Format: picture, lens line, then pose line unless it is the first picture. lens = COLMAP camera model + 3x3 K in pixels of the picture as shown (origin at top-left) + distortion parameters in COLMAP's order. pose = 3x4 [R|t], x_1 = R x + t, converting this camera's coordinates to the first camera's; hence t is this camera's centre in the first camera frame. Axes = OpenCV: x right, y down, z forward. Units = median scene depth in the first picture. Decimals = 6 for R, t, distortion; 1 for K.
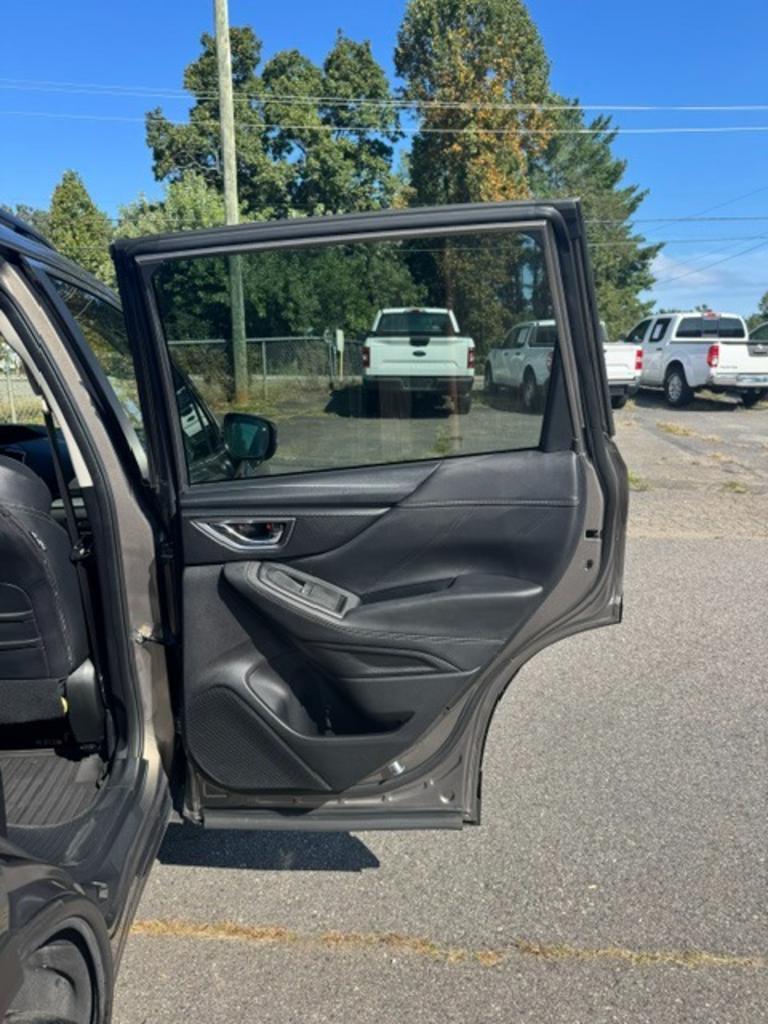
lens RADIAL K [[733.0, 0, 387.6], [0, 733.0, 517.3], [0, 0, 1]] dist [0.027025, -0.030789]
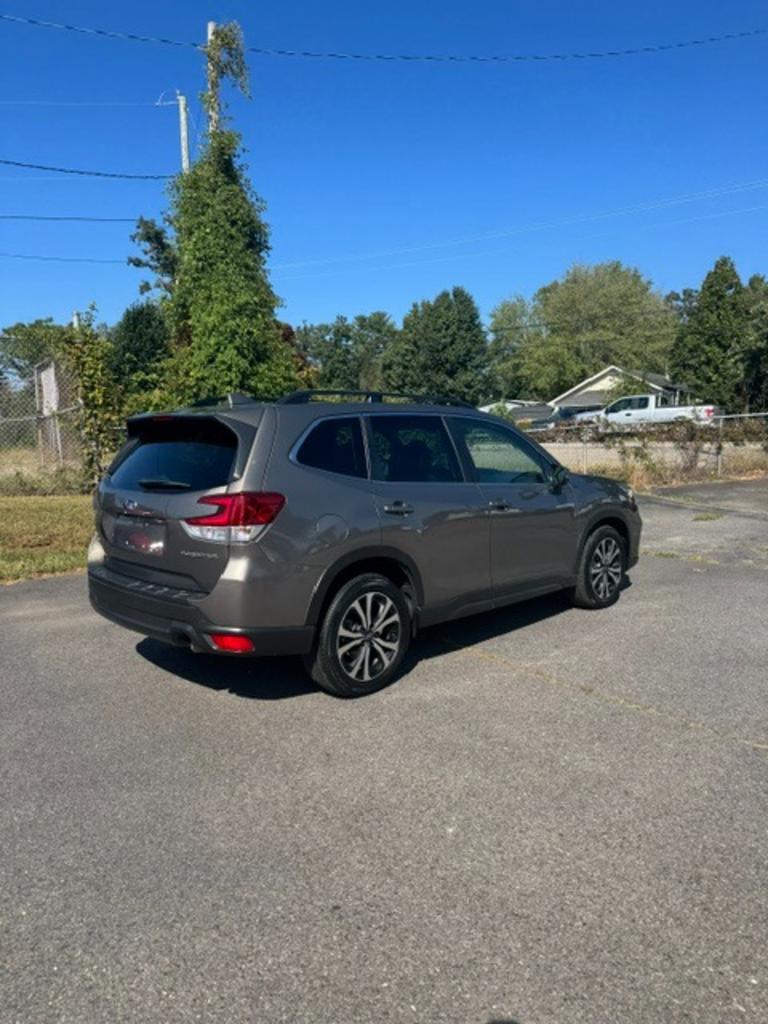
lens RADIAL K [[728.9, 0, 381.1], [0, 728.9, 520.5], [0, 0, 1]] dist [0.014130, -0.019408]
pose [[0.668715, 0.076046, -0.739619, 0.067577], [-0.138015, 0.990164, -0.022977, 0.009946], [0.730597, 0.117444, 0.672633, -0.054287]]
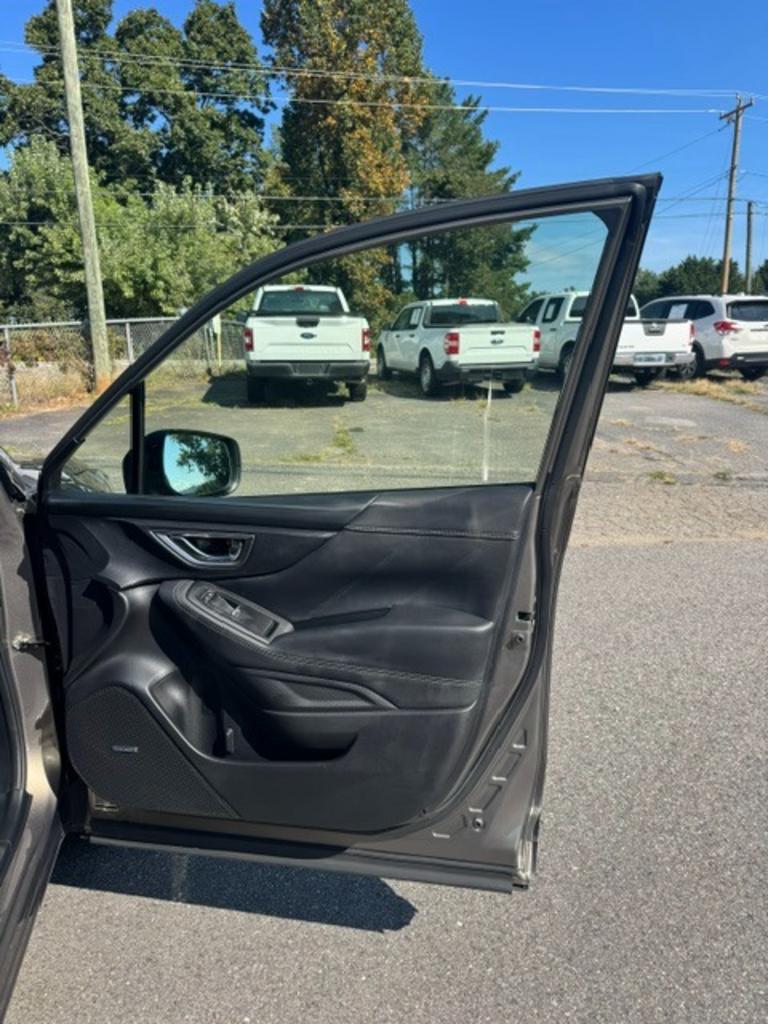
lens RADIAL K [[733.0, 0, 385.6], [0, 733.0, 517.6], [0, 0, 1]] dist [0.027025, -0.030789]
pose [[0.987758, -0.045523, 0.149206, -0.002473], [0.042129, 0.998778, 0.025834, -0.005806], [-0.150200, -0.019232, 0.988469, 0.027112]]
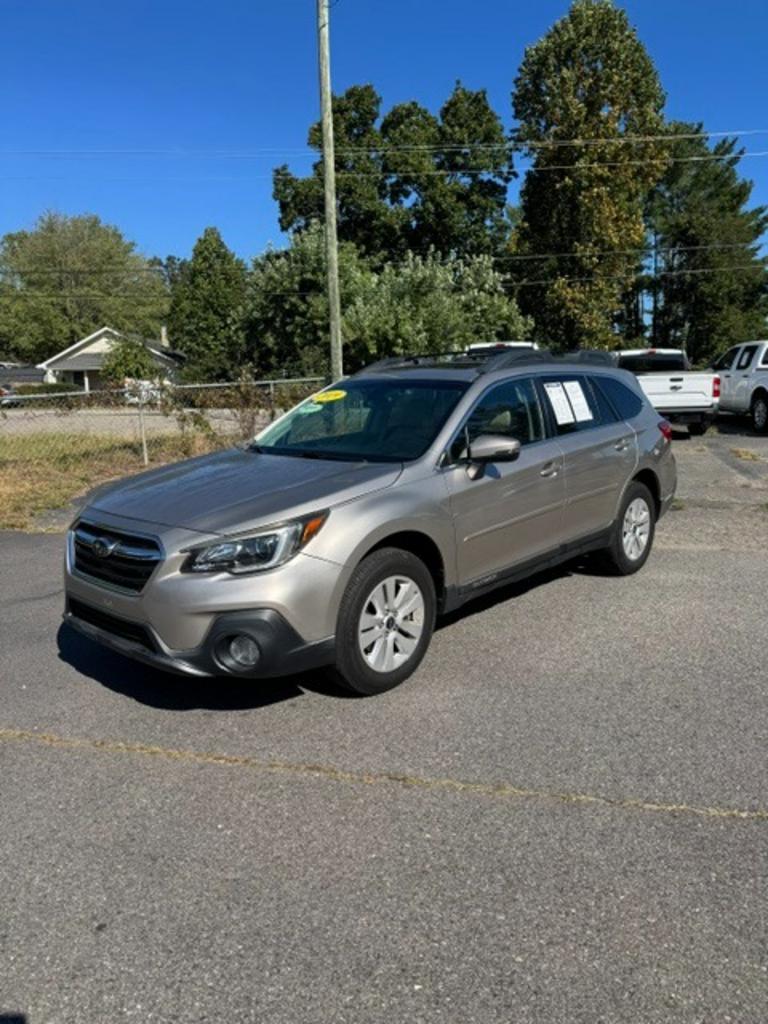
lens RADIAL K [[733.0, 0, 388.7], [0, 733.0, 515.4], [0, 0, 1]] dist [0.027025, -0.030789]
pose [[0.986577, 0.010132, -0.162982, 0.020727], [-0.016955, 0.999035, -0.040525, 0.004771], [0.162414, 0.042745, 0.985796, -0.026930]]
